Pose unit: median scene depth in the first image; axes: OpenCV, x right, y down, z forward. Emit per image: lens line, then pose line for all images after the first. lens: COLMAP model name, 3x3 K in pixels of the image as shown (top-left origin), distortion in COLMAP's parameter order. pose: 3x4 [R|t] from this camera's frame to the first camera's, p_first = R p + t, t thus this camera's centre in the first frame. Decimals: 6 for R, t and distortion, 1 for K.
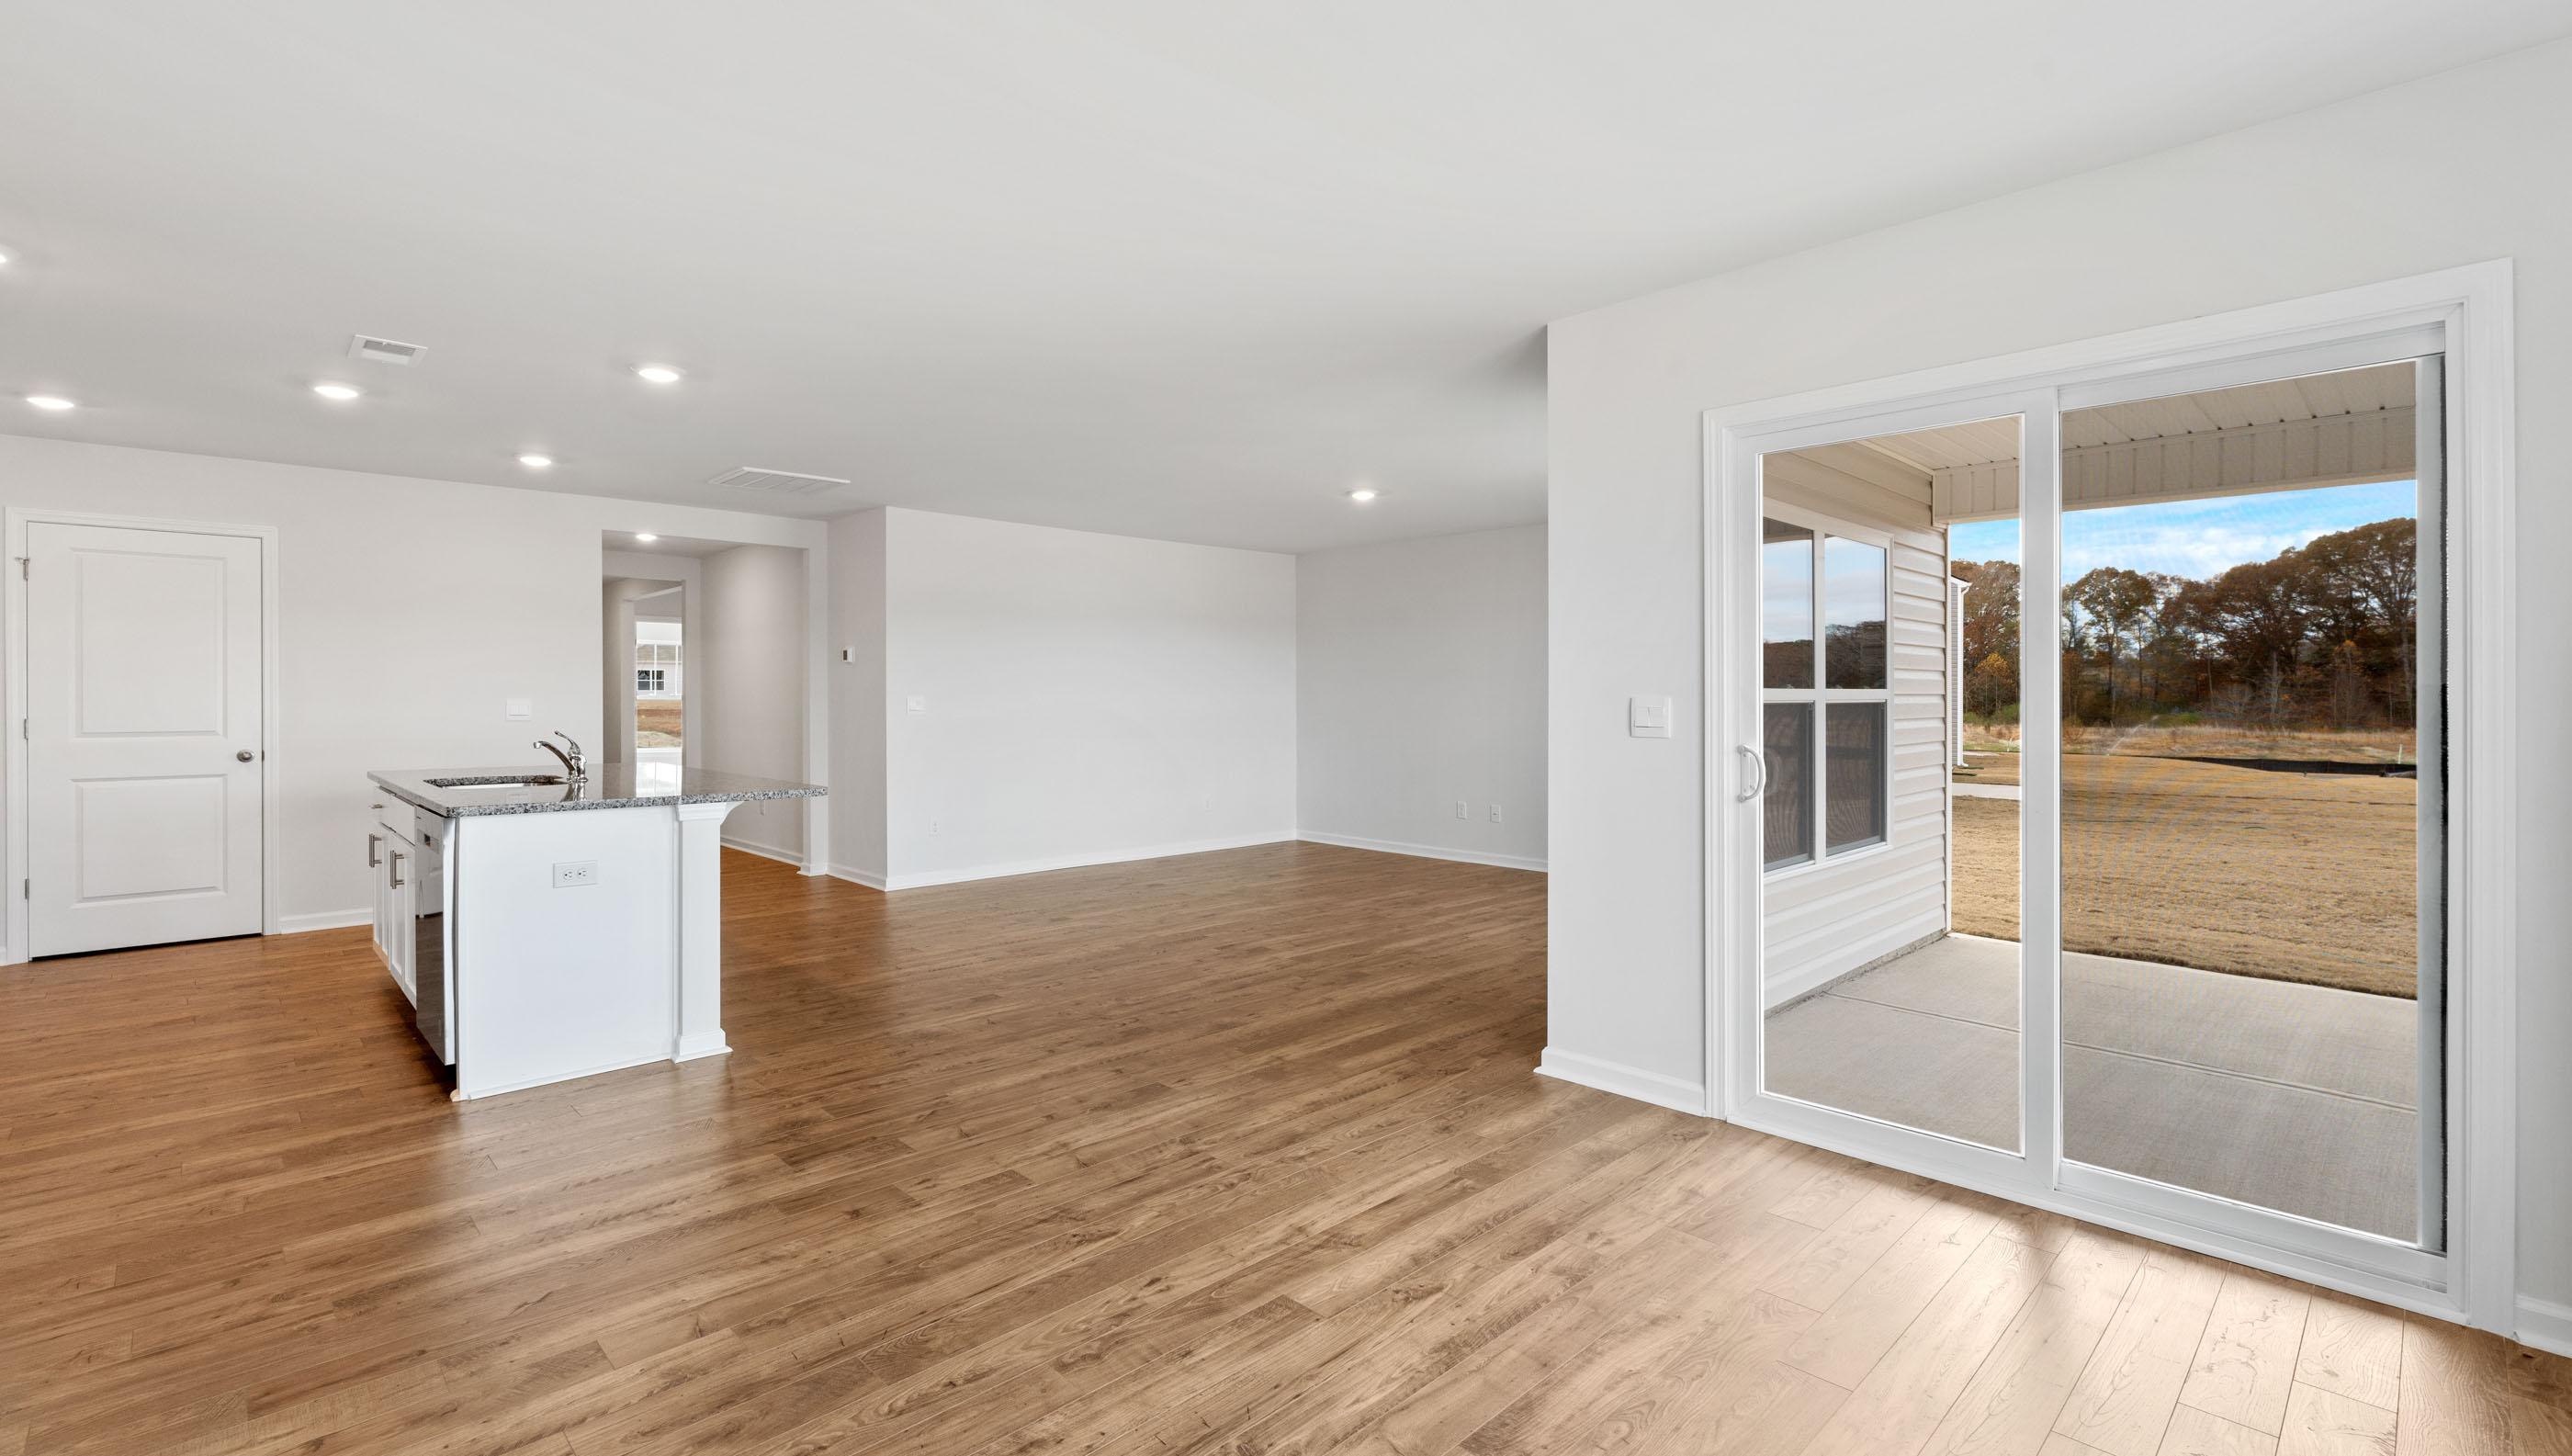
lens RADIAL K [[1117.0, 0, 1283.7], [0, 1117.0, 713.9], [0, 0, 1]] dist [-0.010571, 0.000859]
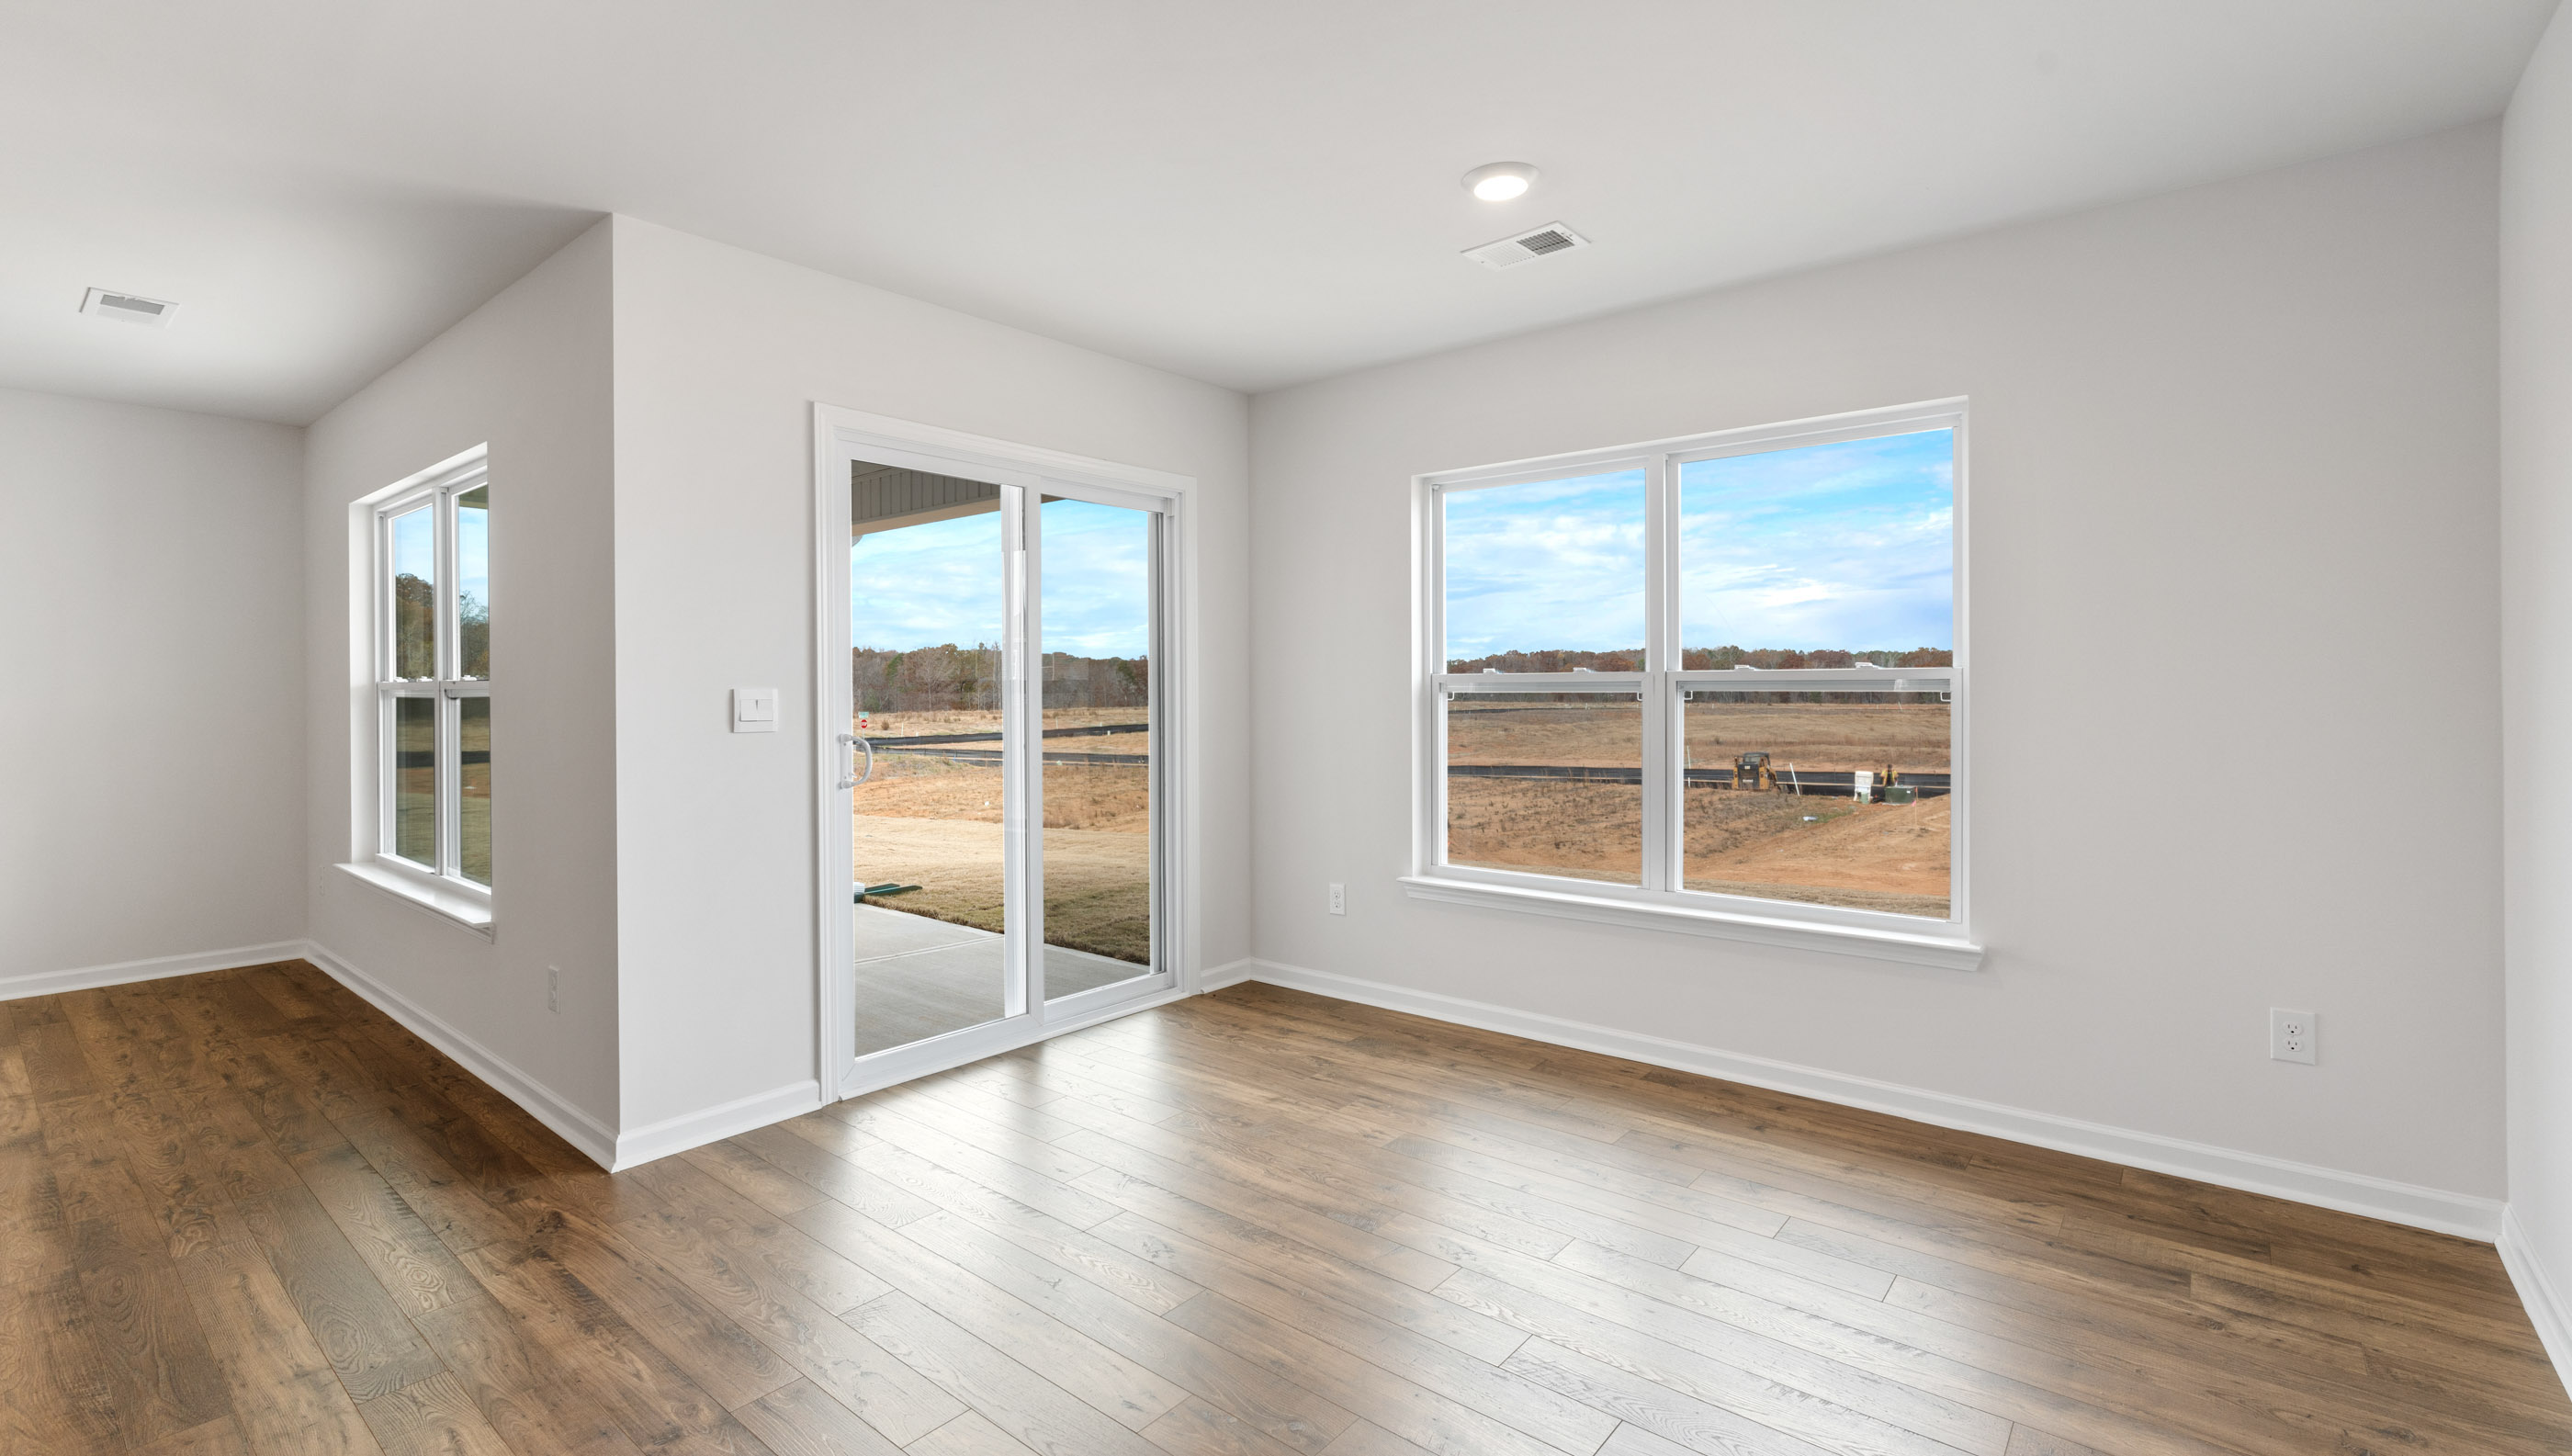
lens RADIAL K [[1117.0, 0, 1293.8], [0, 1117.0, 703.3], [0, 0, 1]] dist [-0.010571, 0.000859]
pose [[-0.106863, -0.010312, 0.994220, -0.681727], [0.017443, 0.999773, 0.012245, -0.006316], [-0.994121, 0.018651, -0.106659, 0.704091]]
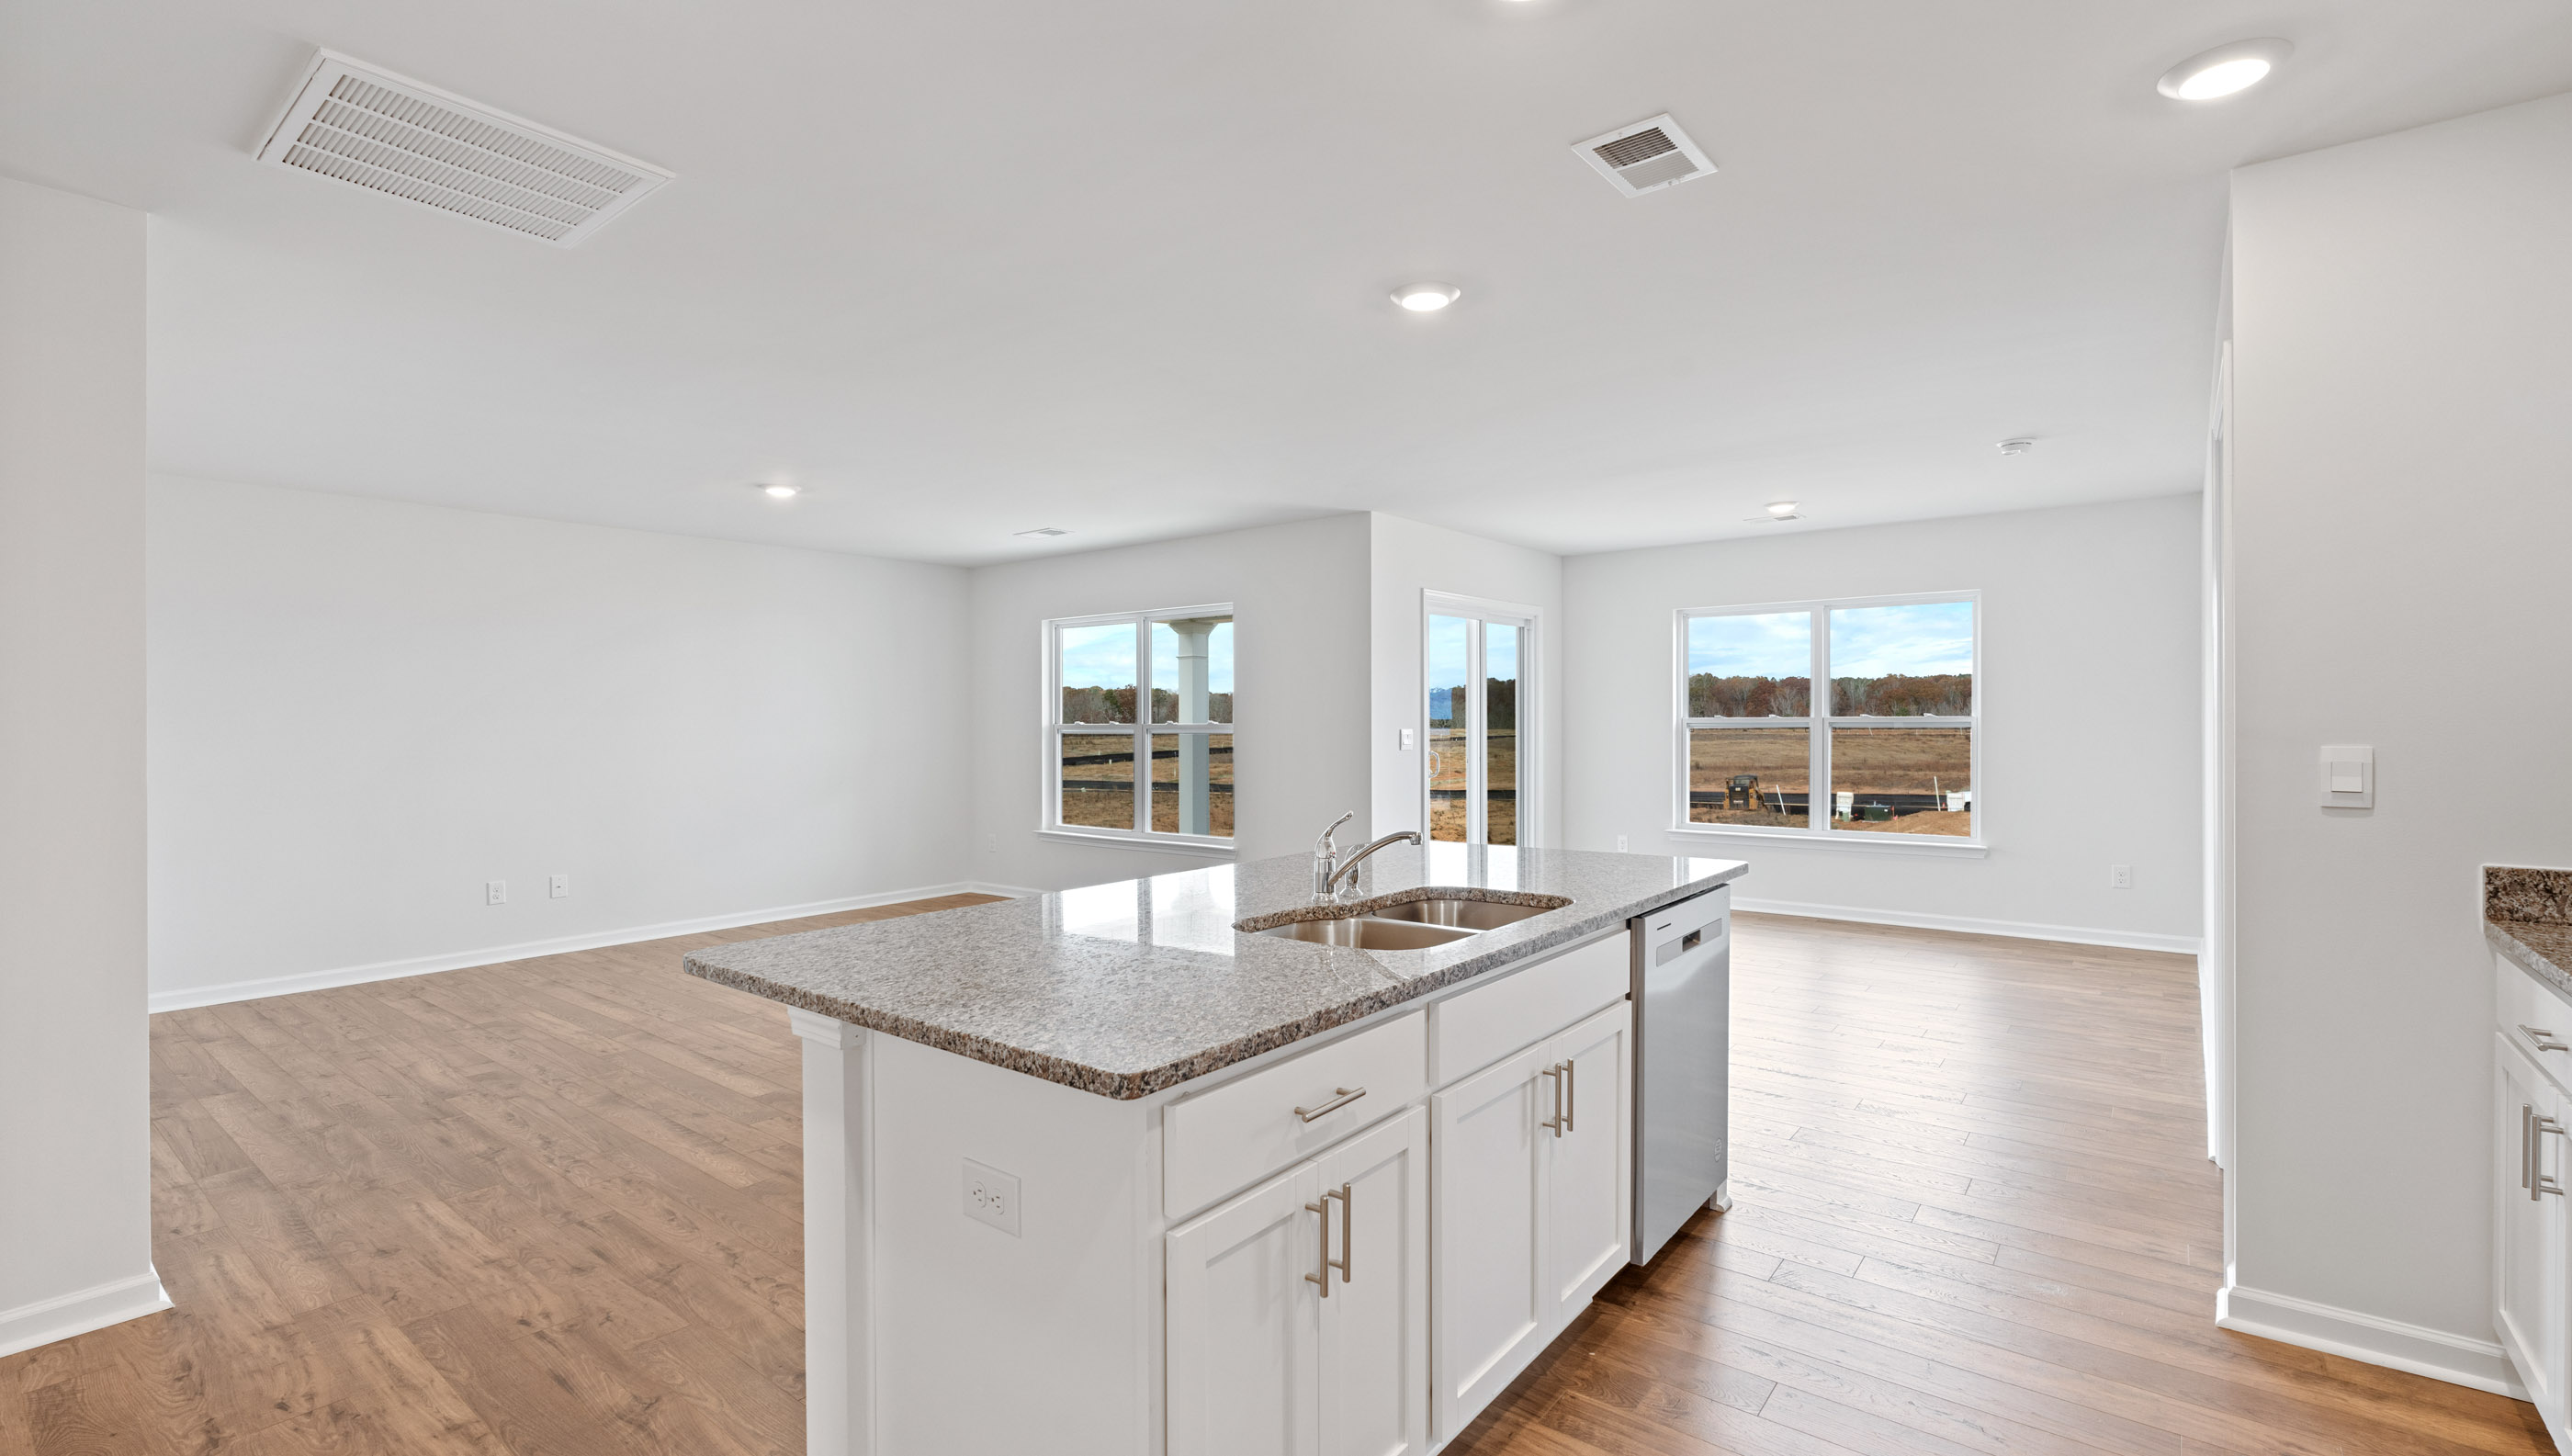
lens RADIAL K [[1117.0, 0, 1304.4], [0, 1117.0, 709.0], [0, 0, 1]] dist [-0.010571, 0.000859]
pose [[-0.143840, 0.009866, 0.989552, -1.680126], [0.019666, 0.999781, -0.007109, -0.047622], [-0.989406, 0.018438, -0.144002, 1.606579]]
